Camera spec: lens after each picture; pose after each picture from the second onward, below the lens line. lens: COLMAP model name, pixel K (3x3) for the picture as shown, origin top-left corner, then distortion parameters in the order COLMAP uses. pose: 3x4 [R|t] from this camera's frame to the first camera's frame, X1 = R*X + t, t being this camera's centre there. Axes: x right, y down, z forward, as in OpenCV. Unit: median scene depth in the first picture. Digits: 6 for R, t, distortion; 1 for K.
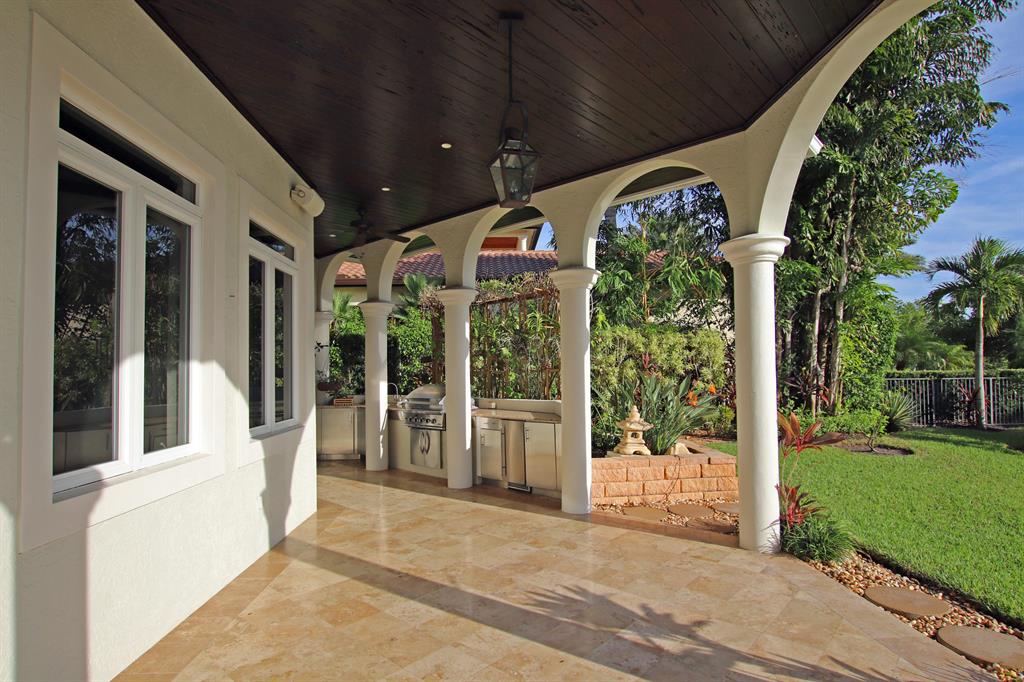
lens RADIAL K [[534.8, 0, 551.1], [0, 534.8, 338.6], [0, 0, 1]] dist [0.000600, 0.000070]
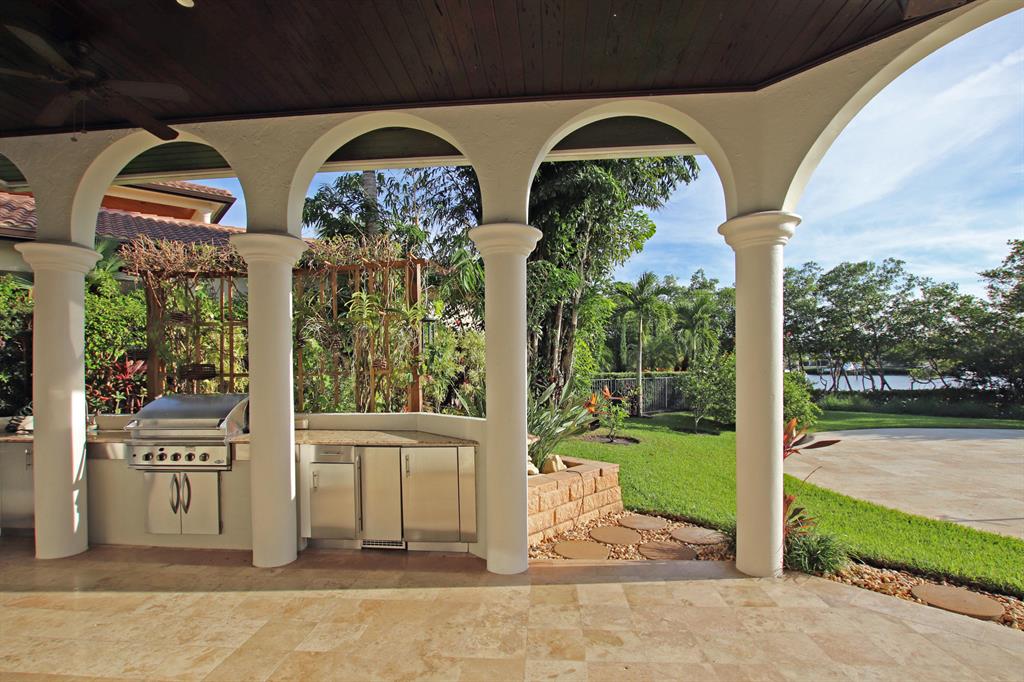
lens RADIAL K [[485.1, 0, 511.1], [0, 485.1, 353.6], [0, 0, 1]] dist [-0.025030, 0.002121]
pose [[0.815656, 0.020766, 0.578164, -0.256919], [-0.030116, 0.999525, 0.006587, 0.026360], [-0.577753, -0.022785, 0.815894, 0.378986]]
